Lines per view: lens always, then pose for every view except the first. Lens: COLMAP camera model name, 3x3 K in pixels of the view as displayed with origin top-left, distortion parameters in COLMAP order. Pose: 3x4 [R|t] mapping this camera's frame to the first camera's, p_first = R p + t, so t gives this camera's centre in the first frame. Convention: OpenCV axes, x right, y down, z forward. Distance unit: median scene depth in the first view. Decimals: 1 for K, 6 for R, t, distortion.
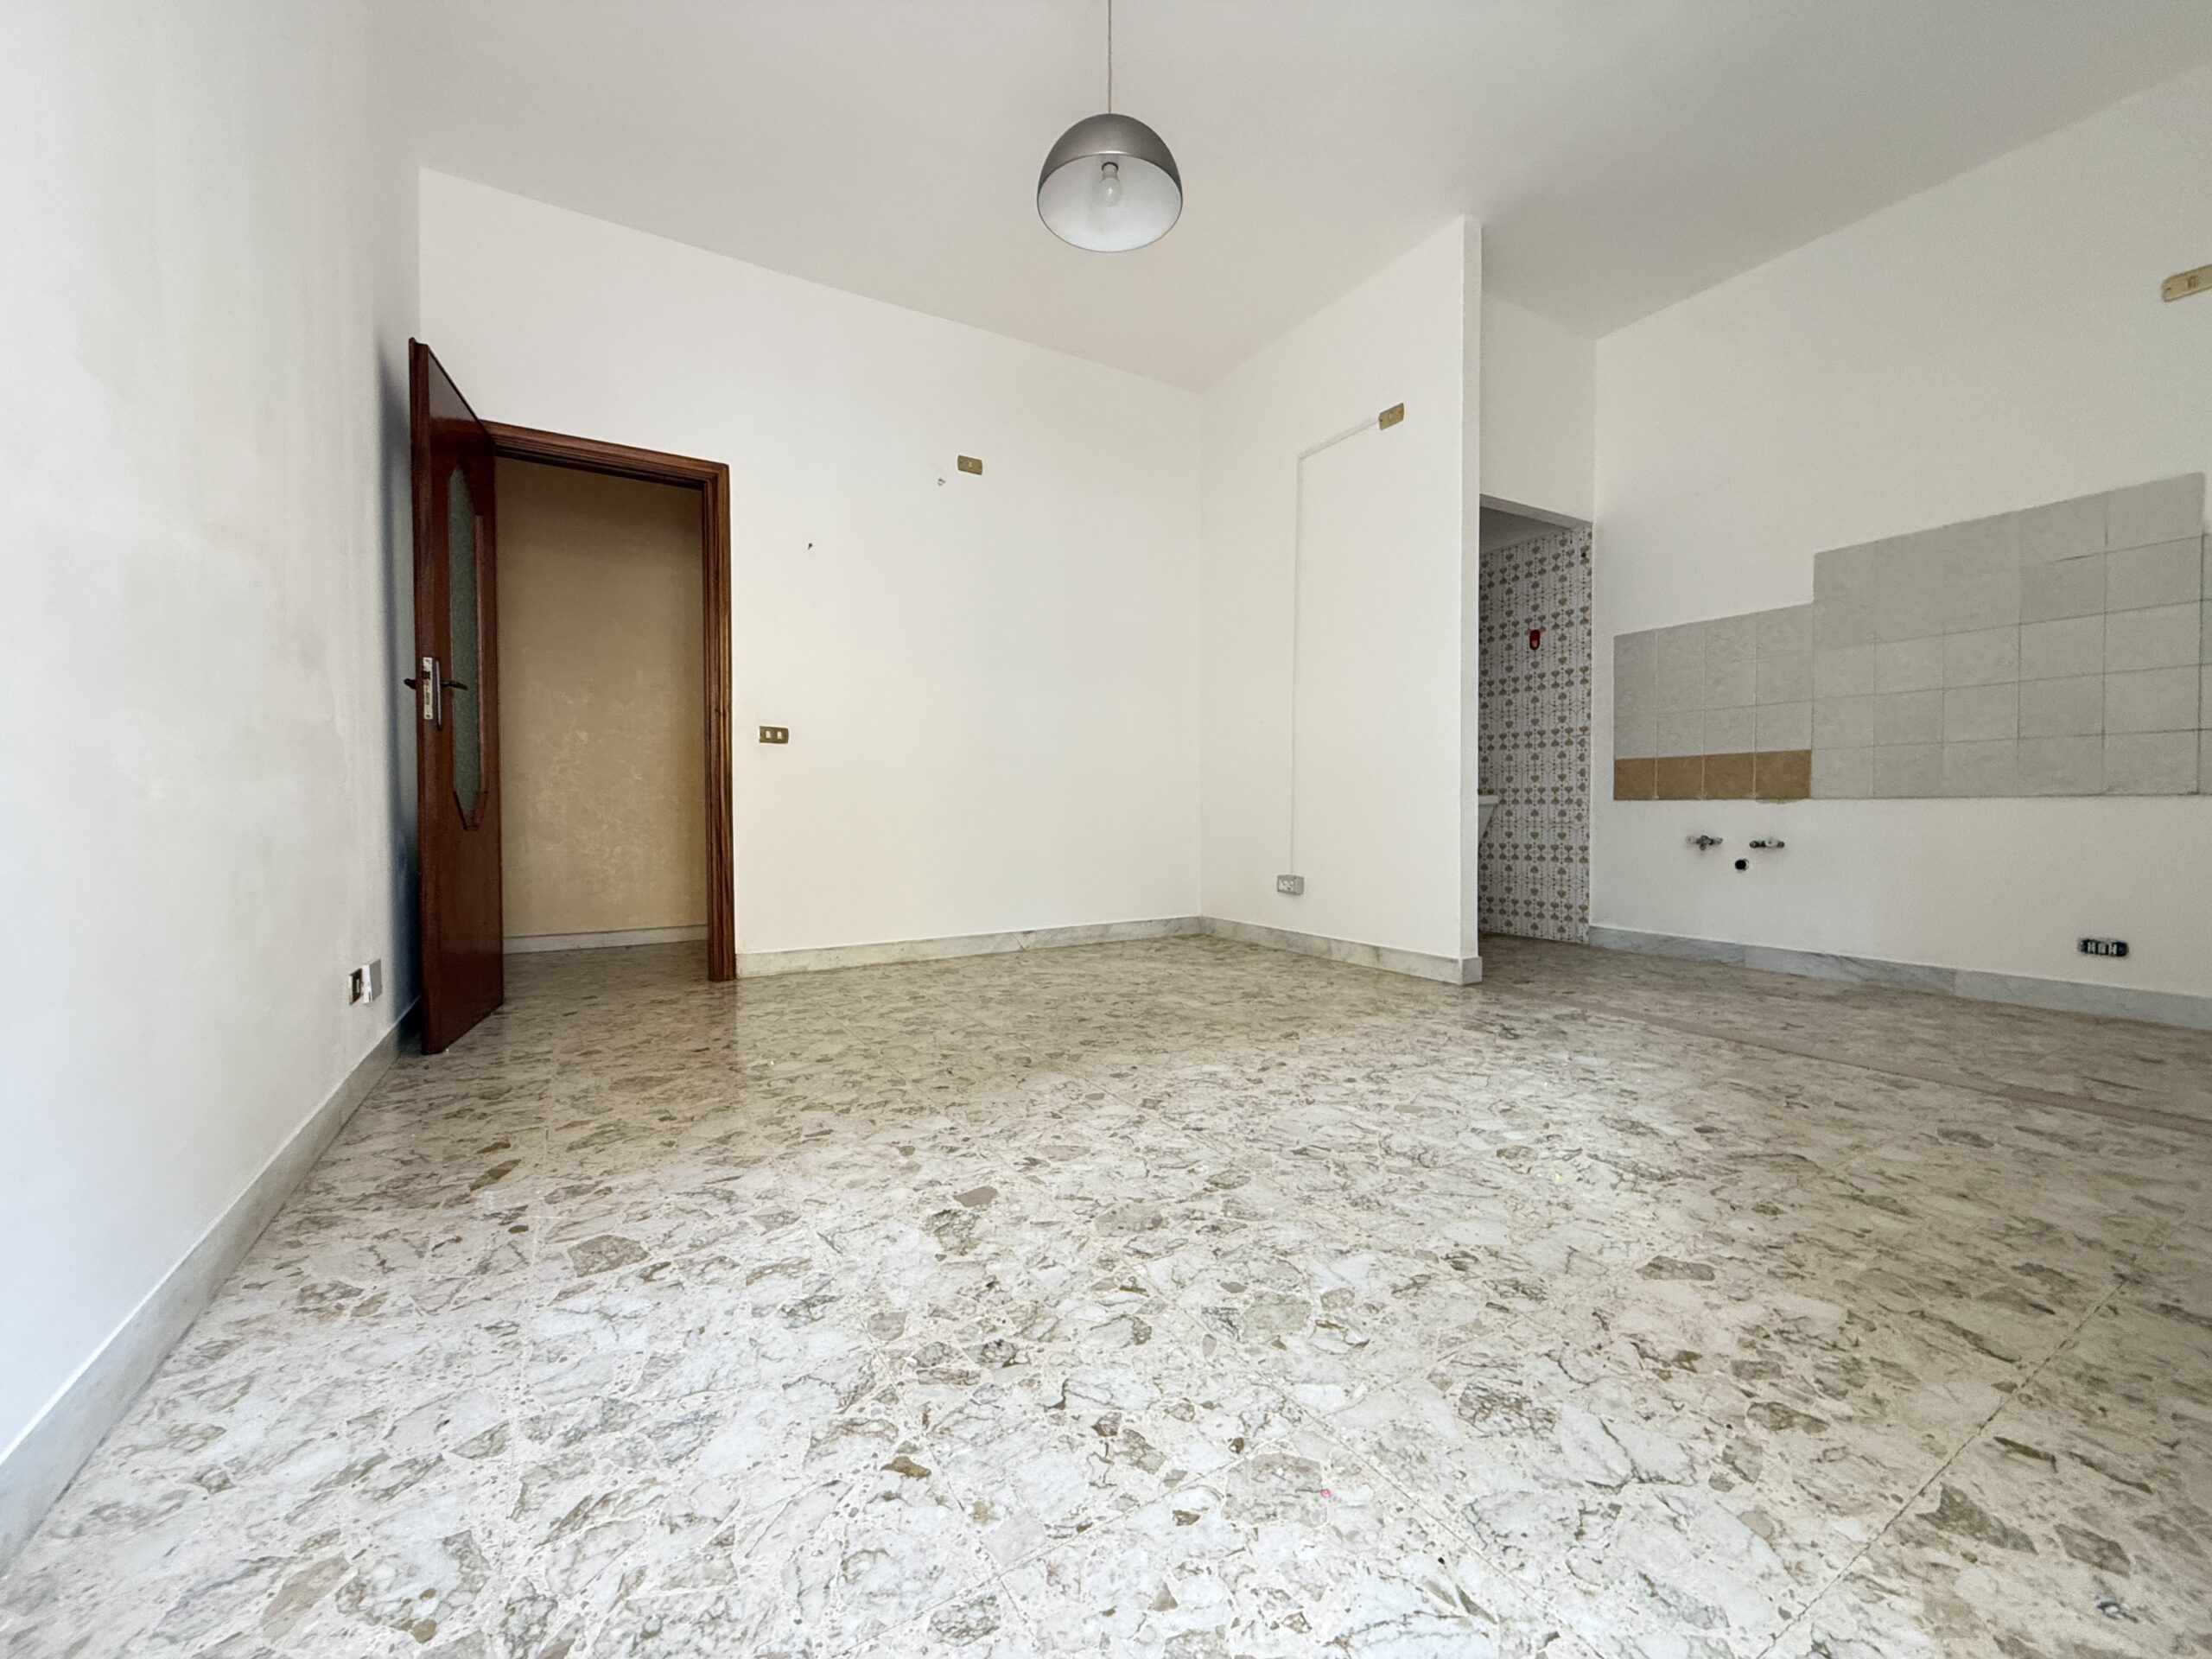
lens RADIAL K [[880.2, 0, 1100.4], [0, 880.2, 829.3], [0, 0, 1]] dist [0.000076, 0.000052]
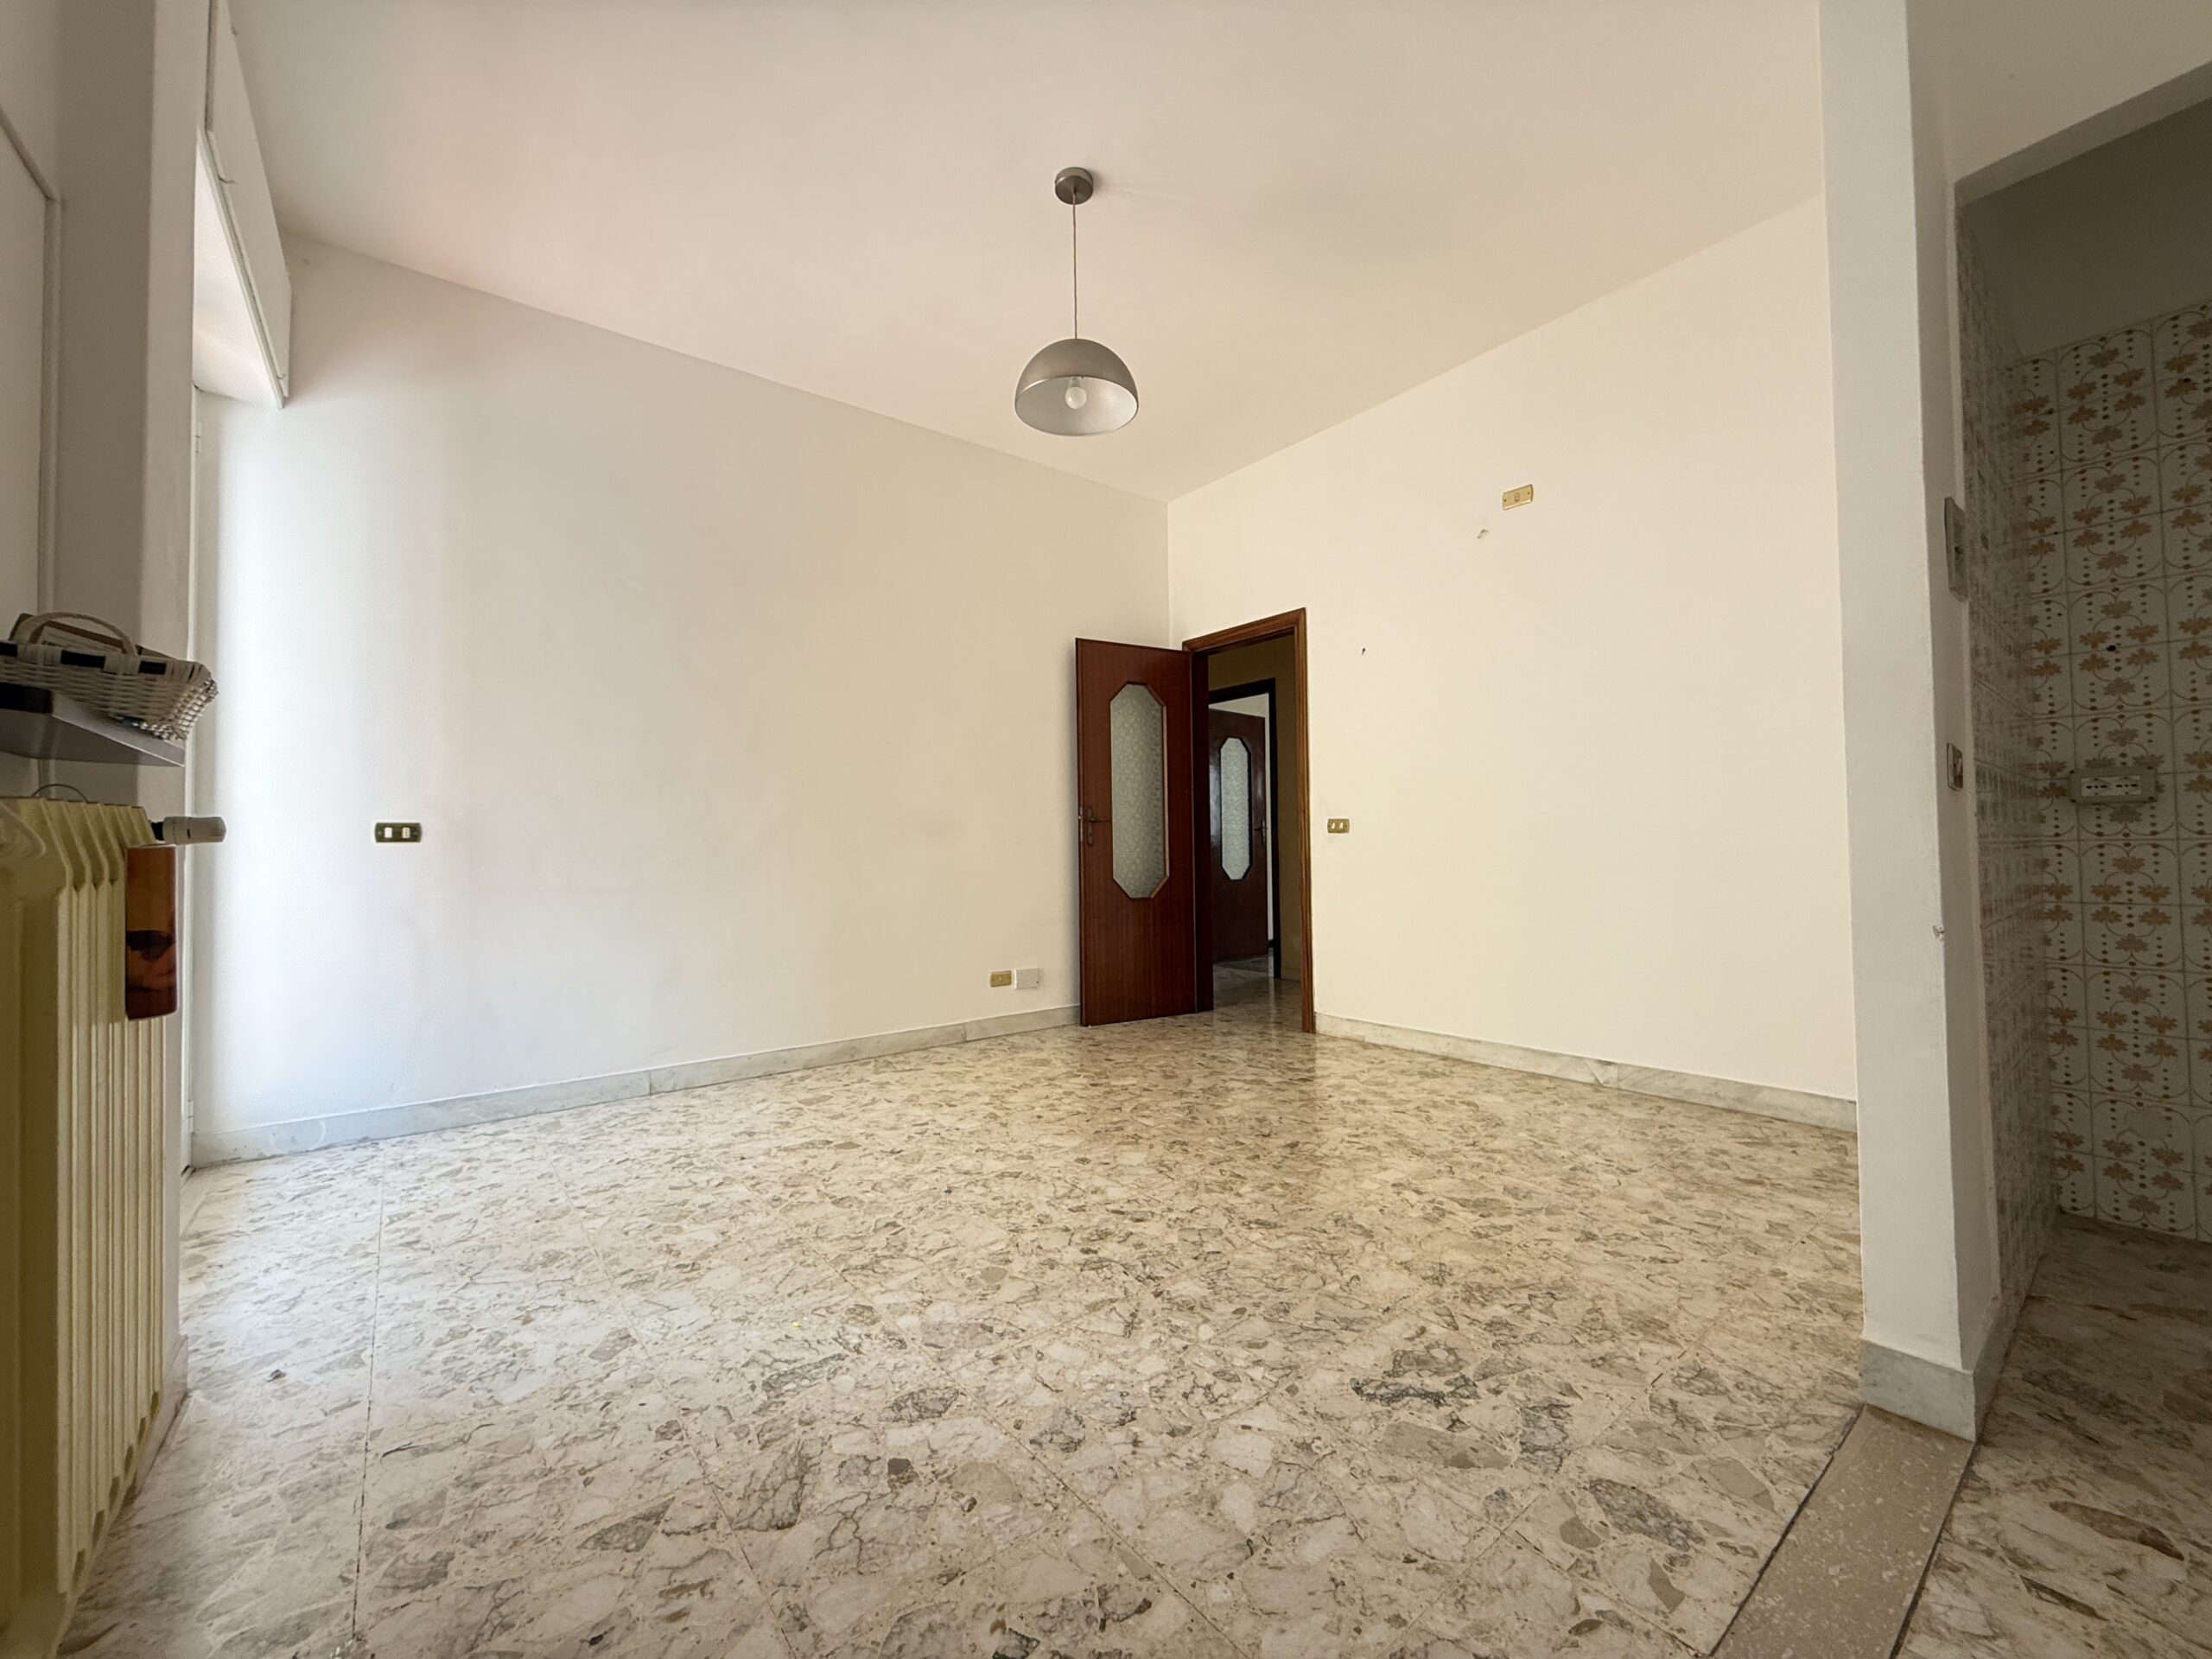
lens RADIAL K [[877.3, 0, 1099.0], [0, 877.3, 832.4], [0, 0, 1]] dist [-0.000082, -0.000525]
pose [[0.135754, -0.019253, -0.990556, 1.220678], [-0.008125, 0.999756, -0.020545, -0.124924], [0.990709, 0.010837, 0.135564, 0.922594]]
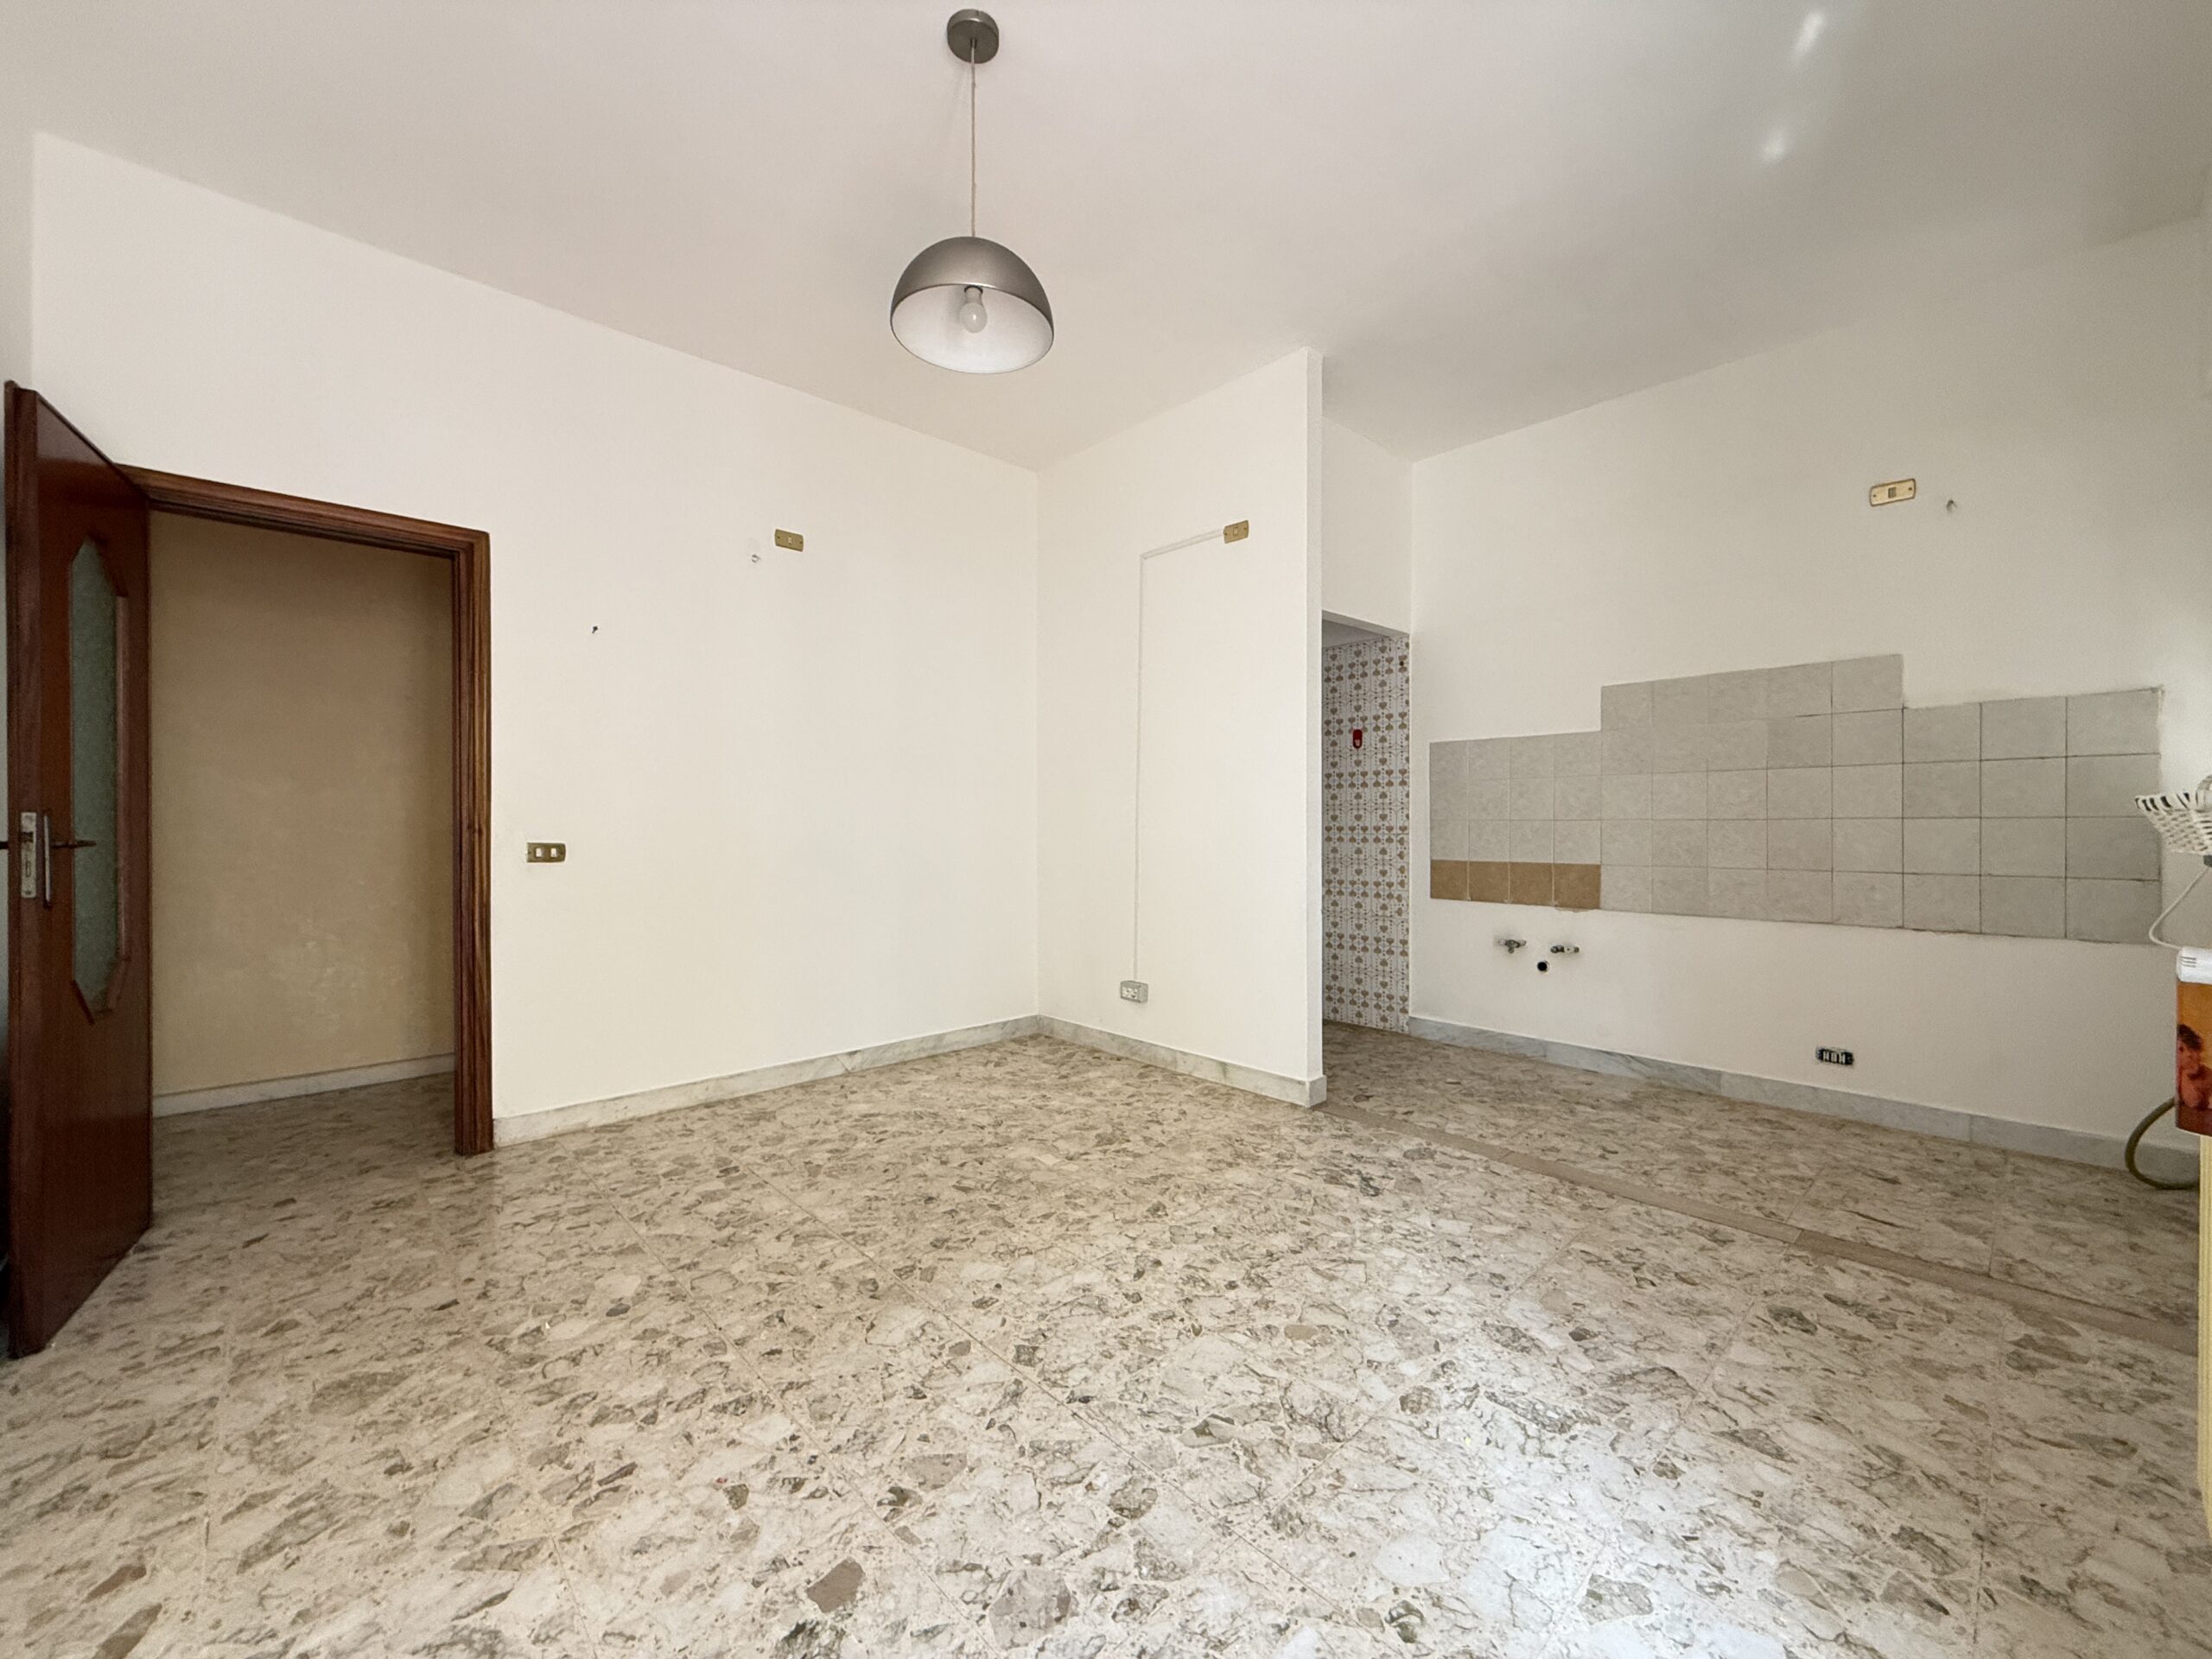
lens RADIAL K [[879.6, 0, 1100.2], [0, 879.6, 829.0], [0, 0, 1]] dist [-0.000549, 0.000051]
pose [[0.976646, 0.000927, 0.214853, -0.057855], [0.002846, 0.999847, -0.017250, -0.194540], [-0.214836, 0.017459, 0.976494, 0.108631]]
